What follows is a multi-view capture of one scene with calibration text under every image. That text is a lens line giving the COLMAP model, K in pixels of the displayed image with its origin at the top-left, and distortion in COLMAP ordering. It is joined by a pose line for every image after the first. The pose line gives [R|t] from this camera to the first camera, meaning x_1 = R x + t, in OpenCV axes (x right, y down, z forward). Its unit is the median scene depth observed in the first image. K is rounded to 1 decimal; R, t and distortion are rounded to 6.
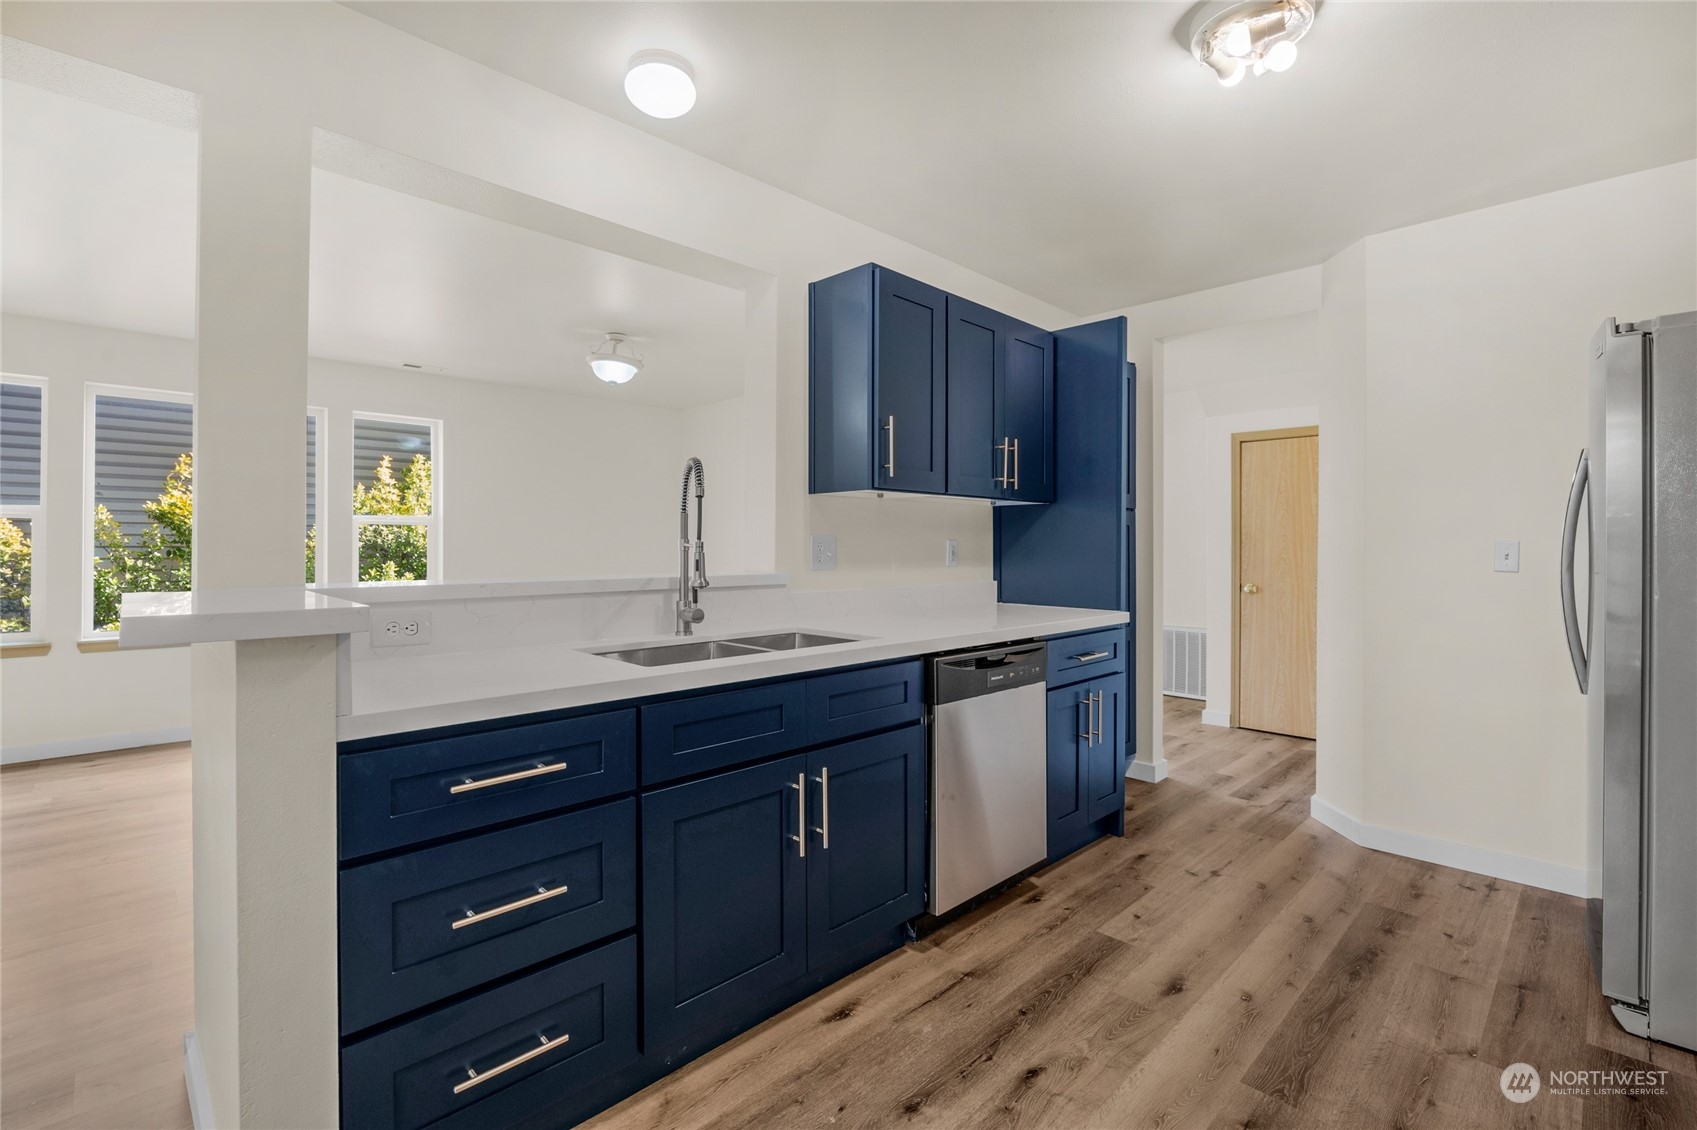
lens RADIAL K [[782.5, 0, 859.3], [0, 782.5, 558.2], [0, 0, 1]] dist [-0.010909, 0.000149]
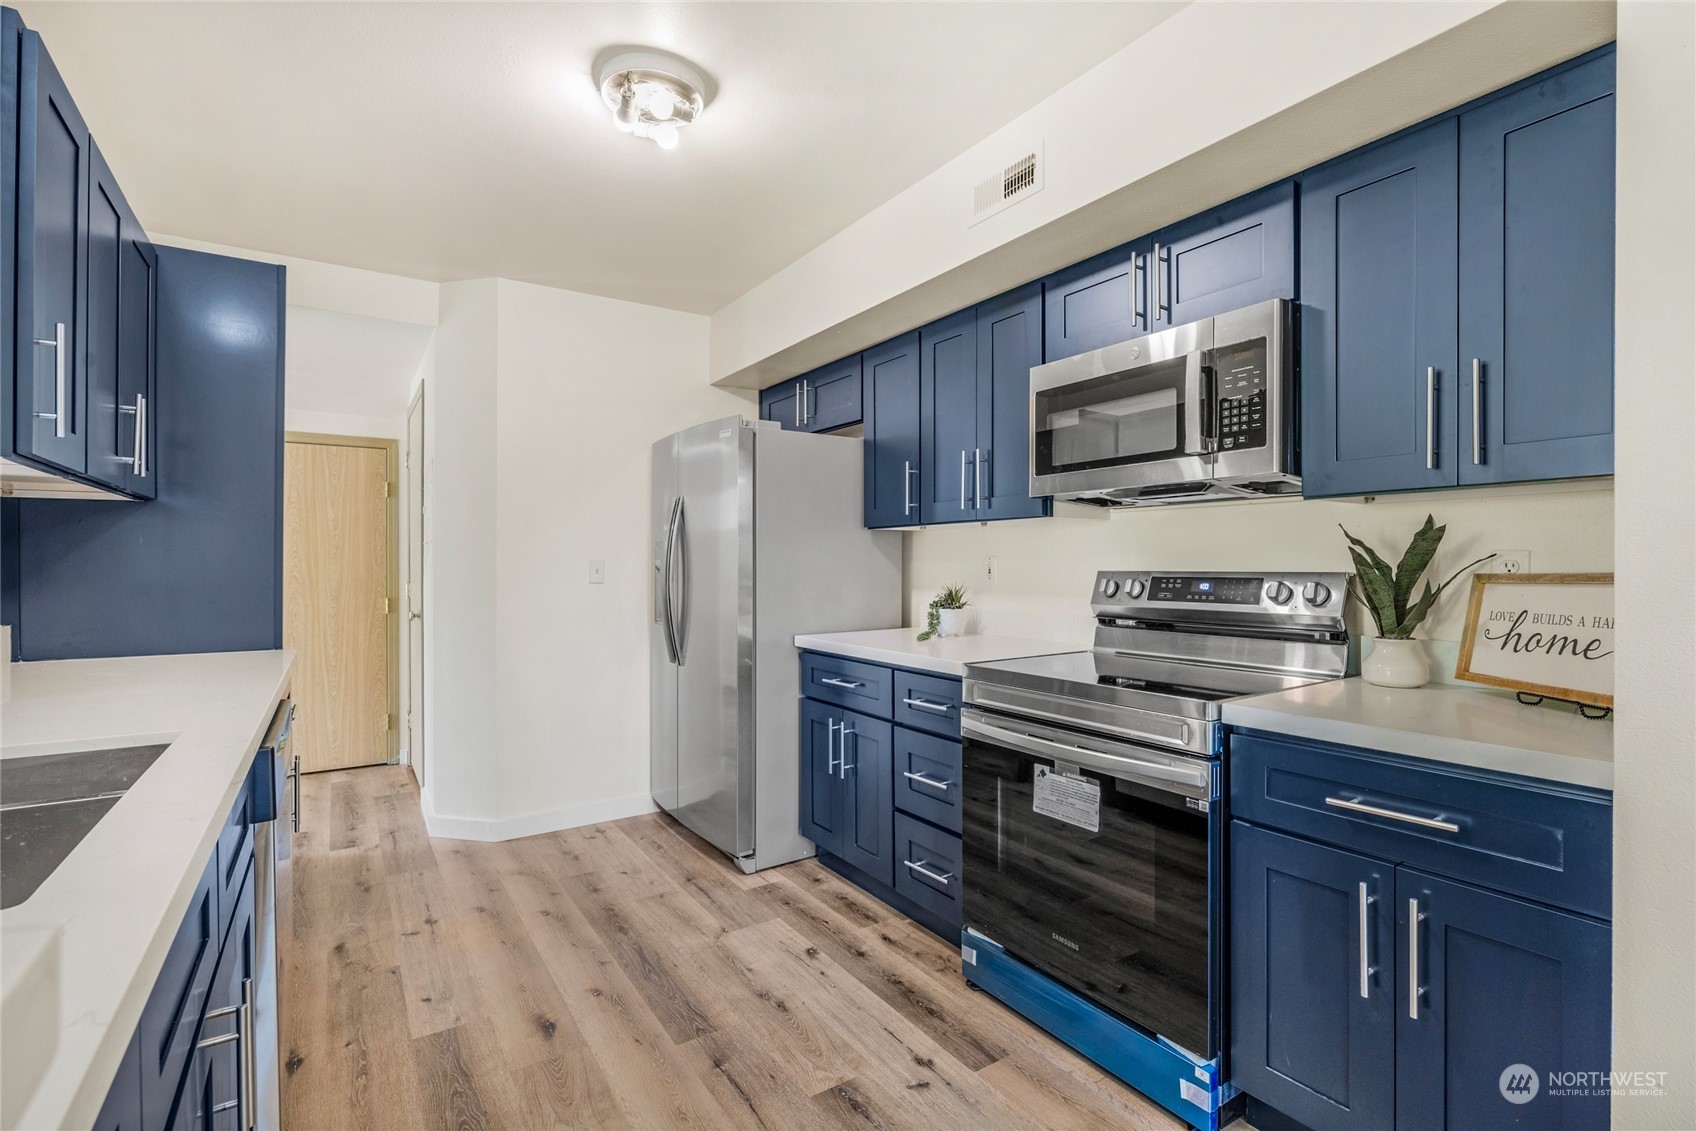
lens RADIAL K [[782.0, 0, 861.0], [0, 782.0, 561.8], [0, 0, 1]] dist [-0.010909, 0.000149]
pose [[0.165146, -0.001835, 0.986267, -0.383488], [0.018563, 0.999827, -0.001248, -0.005776], [-0.986094, 0.018514, 0.165152, 0.374632]]
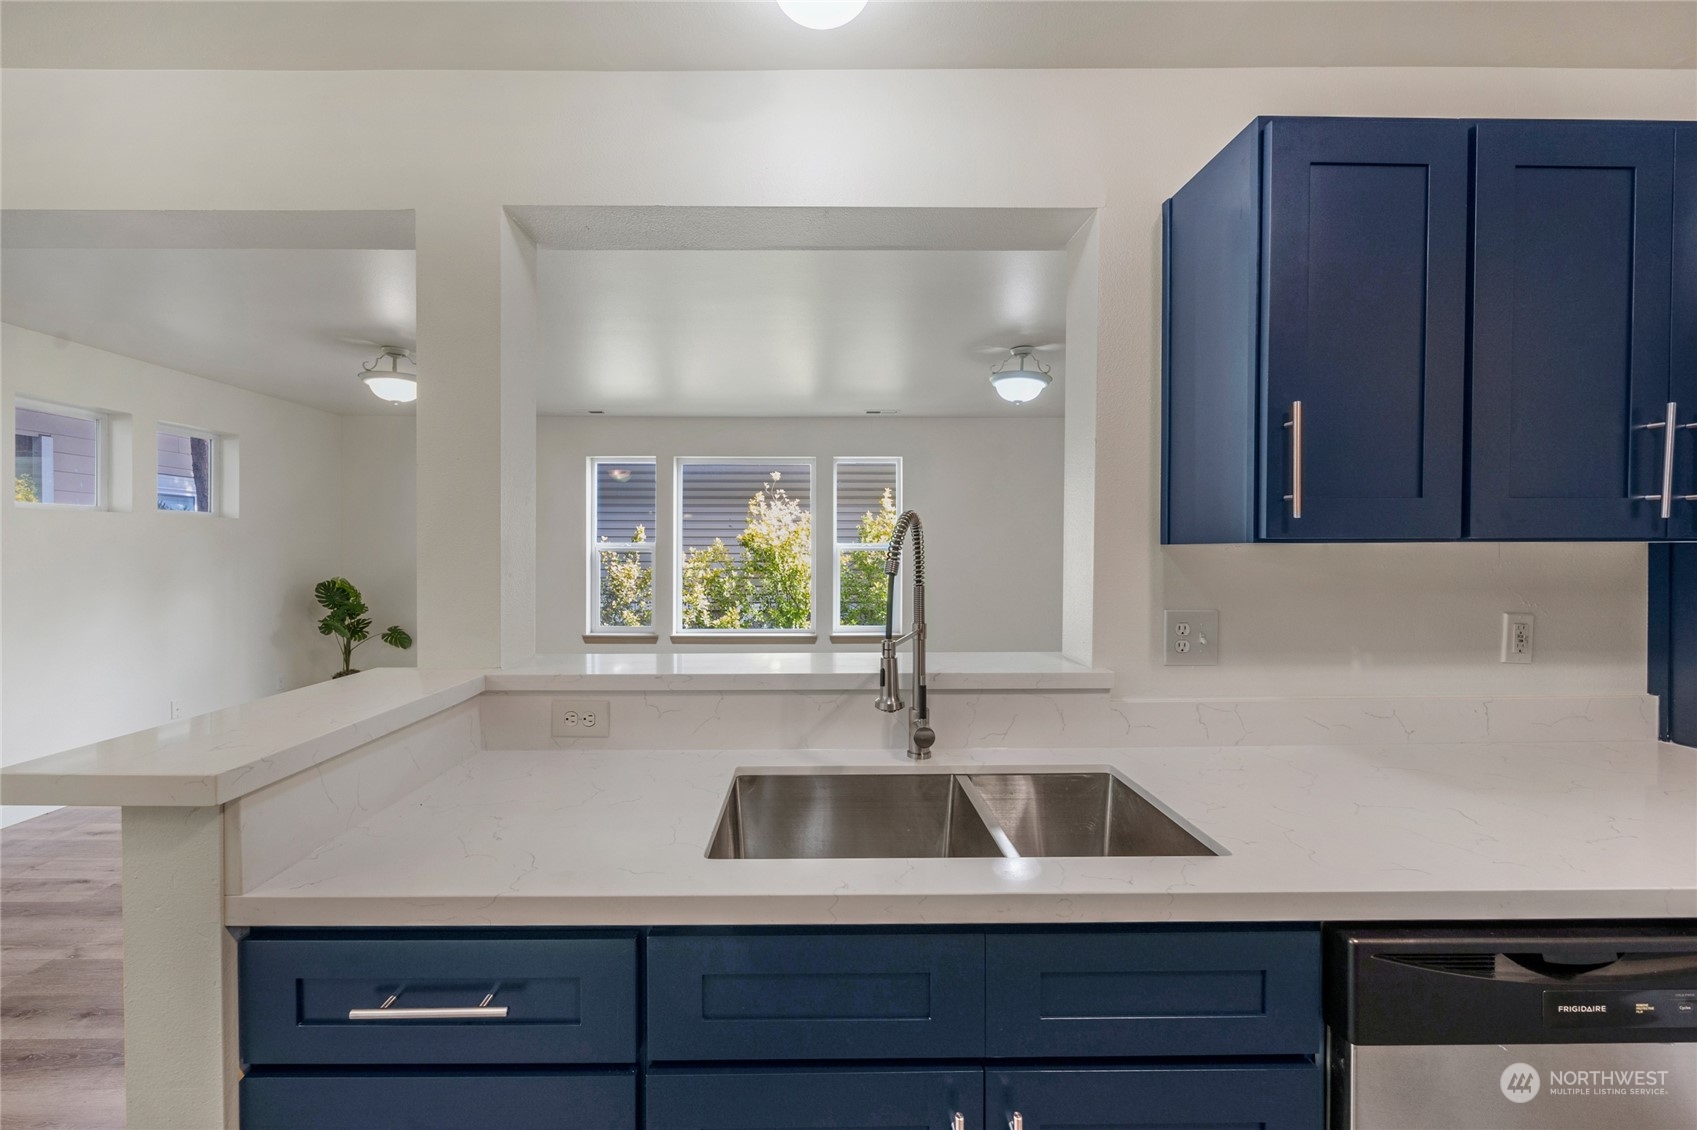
lens RADIAL K [[684.3, 0, 817.9], [0, 684.3, 562.6], [0, 0, 1]] dist [-0.003651, -0.001895]
pose [[0.716787, 0.013244, -0.697166, 0.127481], [-0.006096, 0.999900, 0.012727, -0.077298], [0.697265, -0.004873, 0.716797, 0.448164]]
